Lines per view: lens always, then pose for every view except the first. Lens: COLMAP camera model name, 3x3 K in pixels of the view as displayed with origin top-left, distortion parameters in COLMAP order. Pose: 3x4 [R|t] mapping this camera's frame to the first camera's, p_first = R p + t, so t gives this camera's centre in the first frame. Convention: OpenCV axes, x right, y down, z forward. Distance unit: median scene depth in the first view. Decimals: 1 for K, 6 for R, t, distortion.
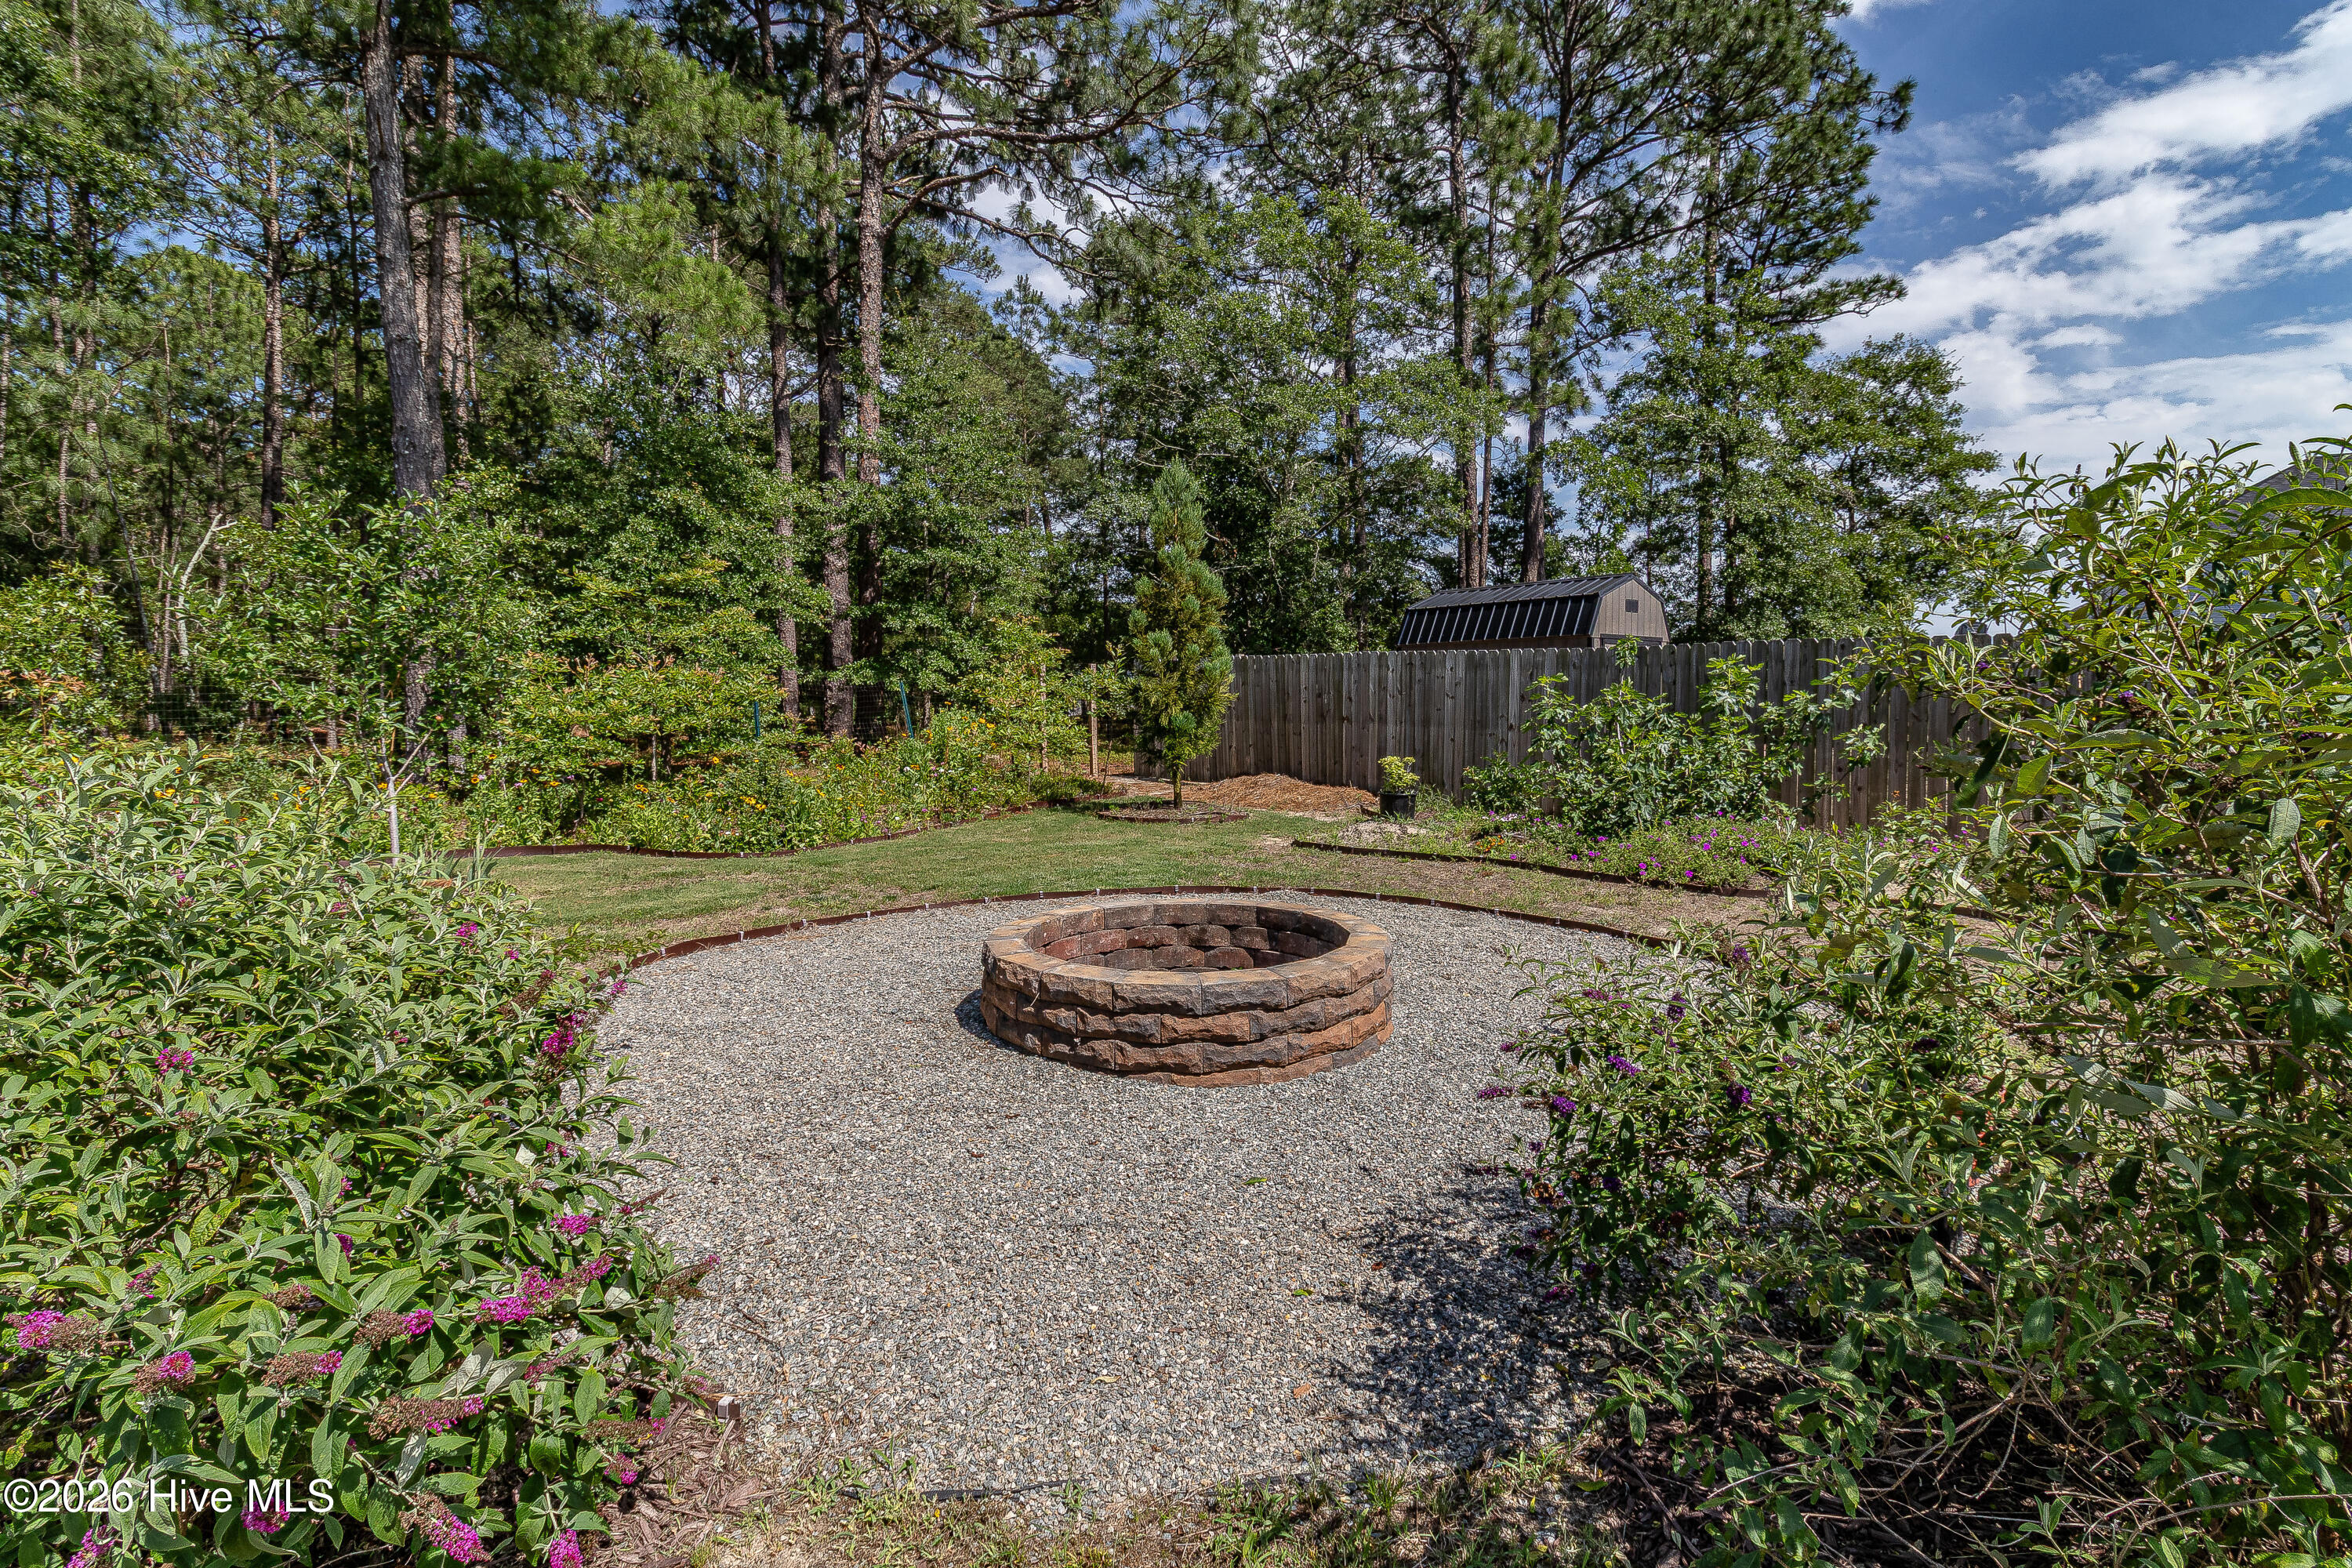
lens RADIAL K [[1120.9, 0, 1182.9], [0, 1120.9, 768.3], [0, 0, 1]] dist [-0.006781, -0.001095]
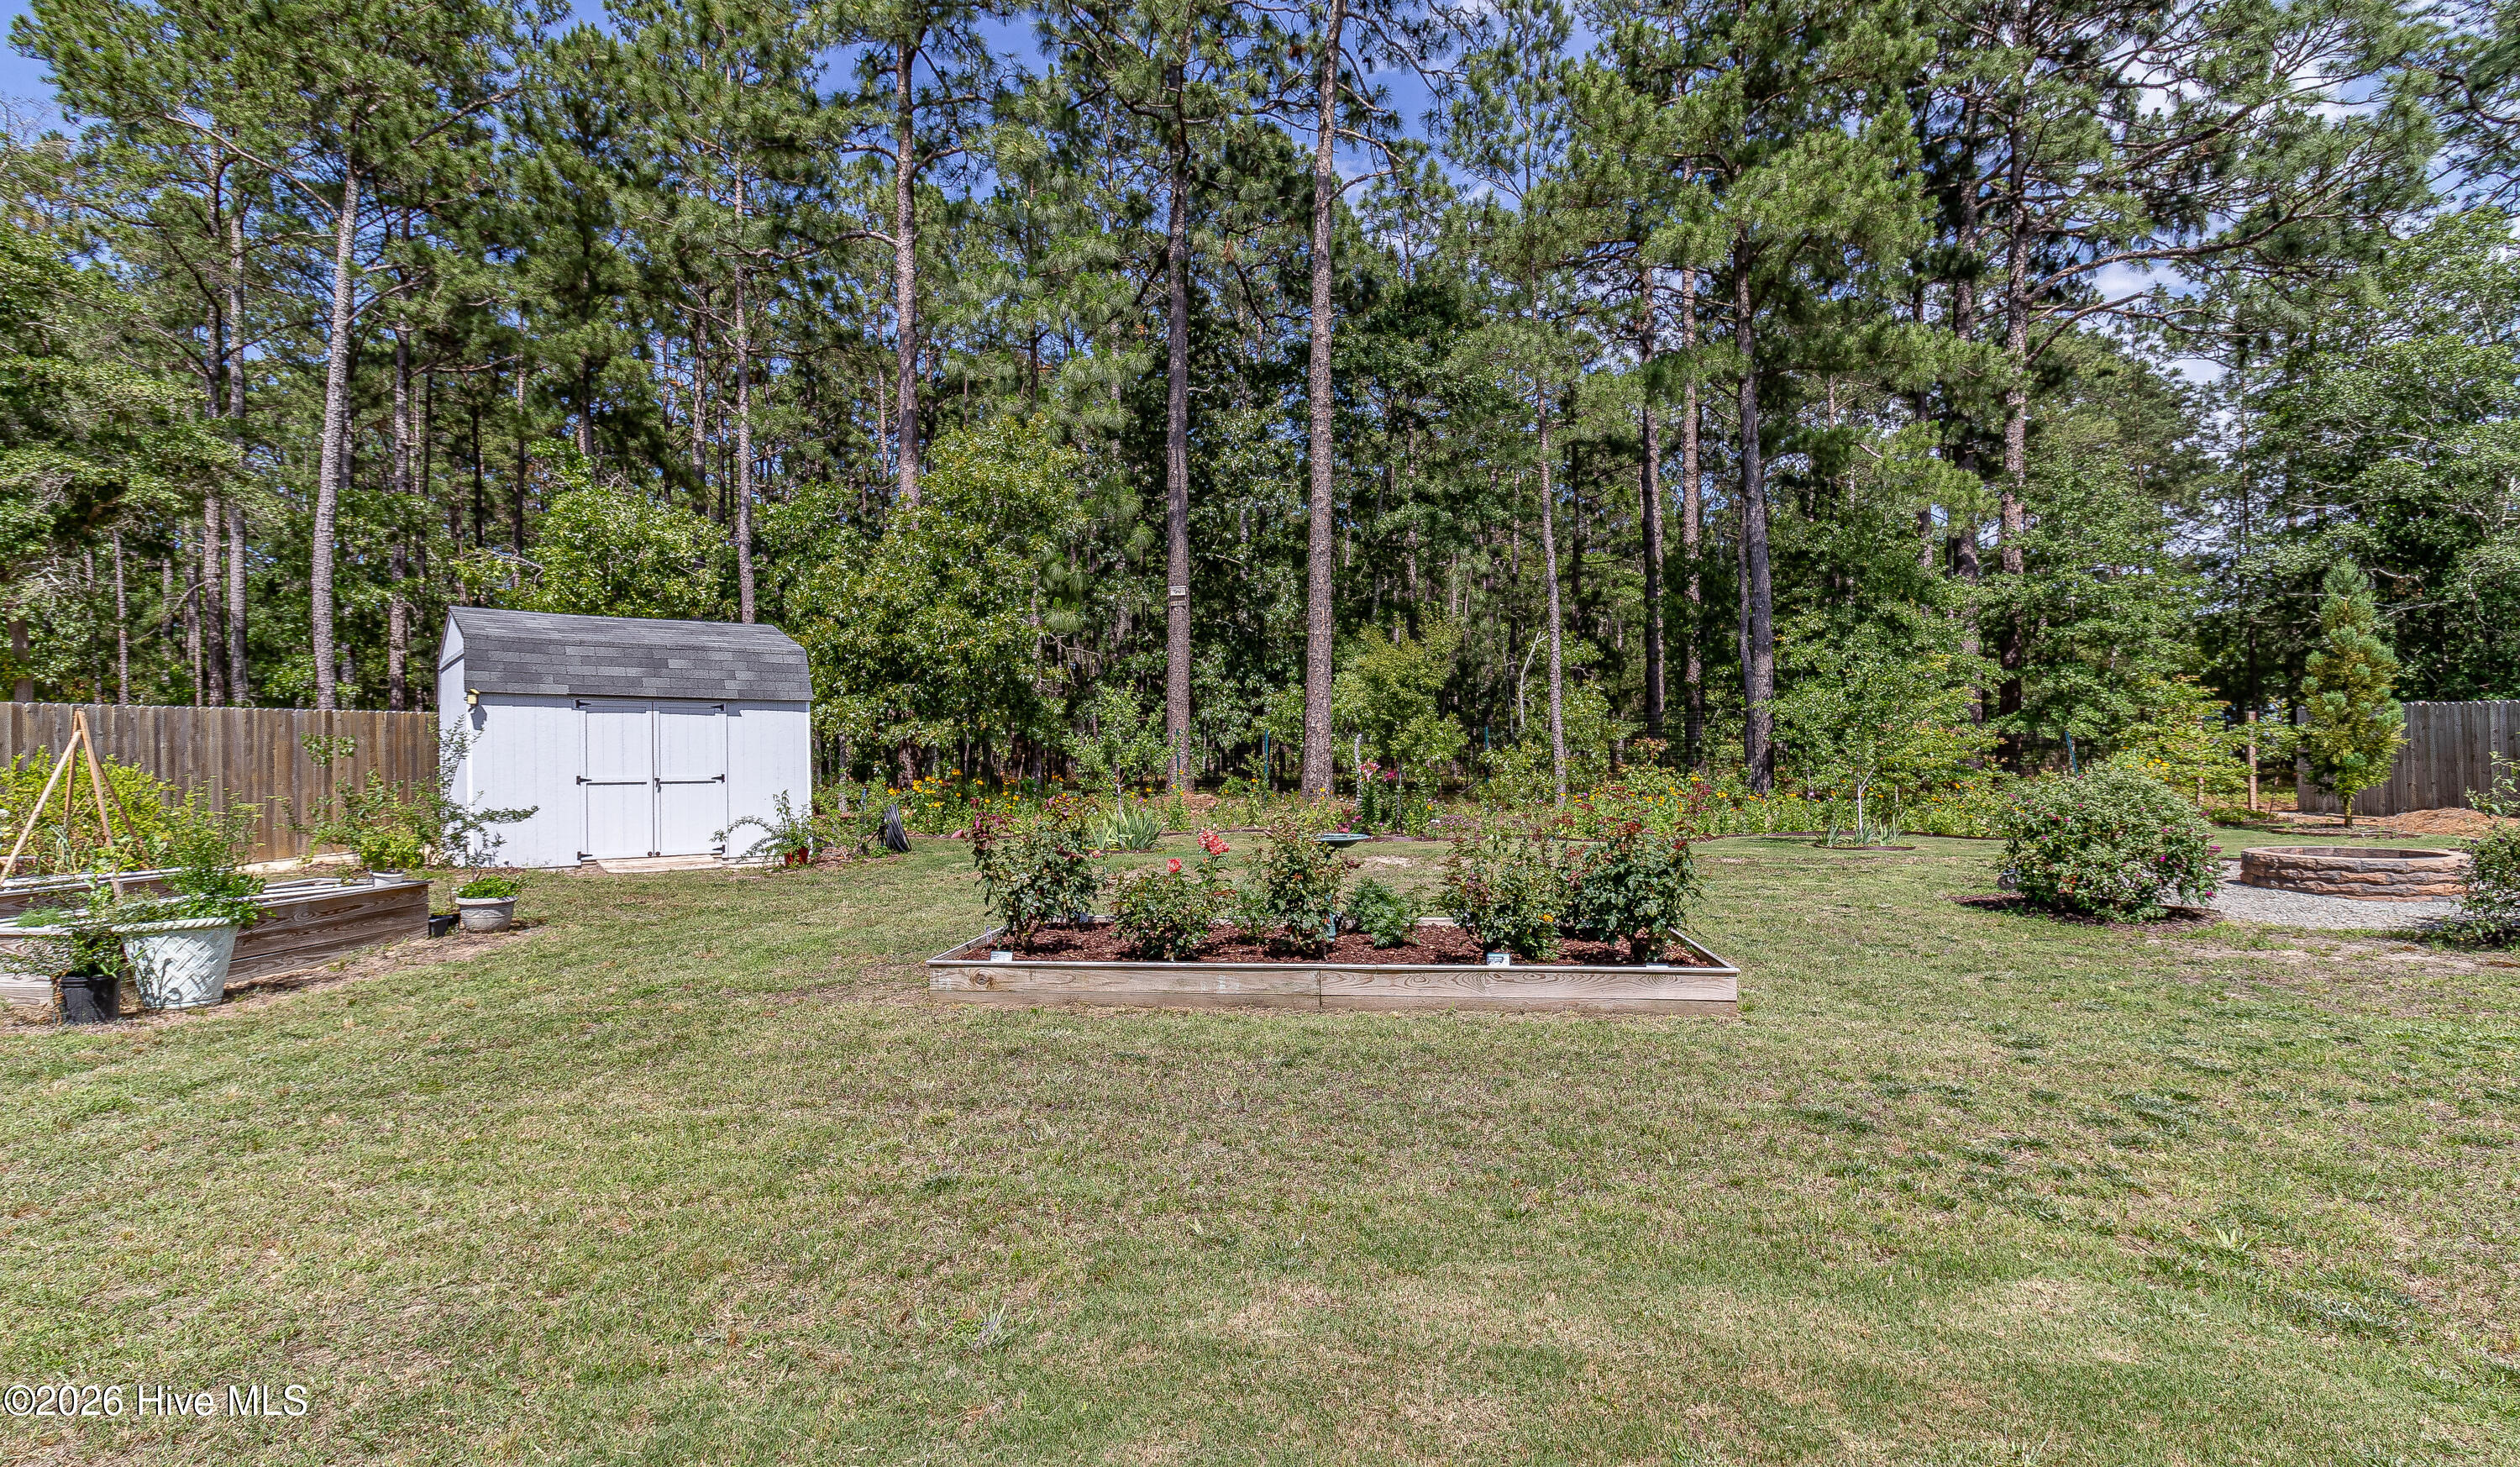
lens RADIAL K [[1156.1, 0, 1275.6], [0, 1156.1, 775.8], [0, 0, 1]] dist [-0.027282, -0.000531]
pose [[0.721910, 0.004832, -0.691970, 0.001382], [-0.027601, 0.999381, -0.021817, 0.034921], [0.691437, 0.034848, 0.721596, -0.726039]]
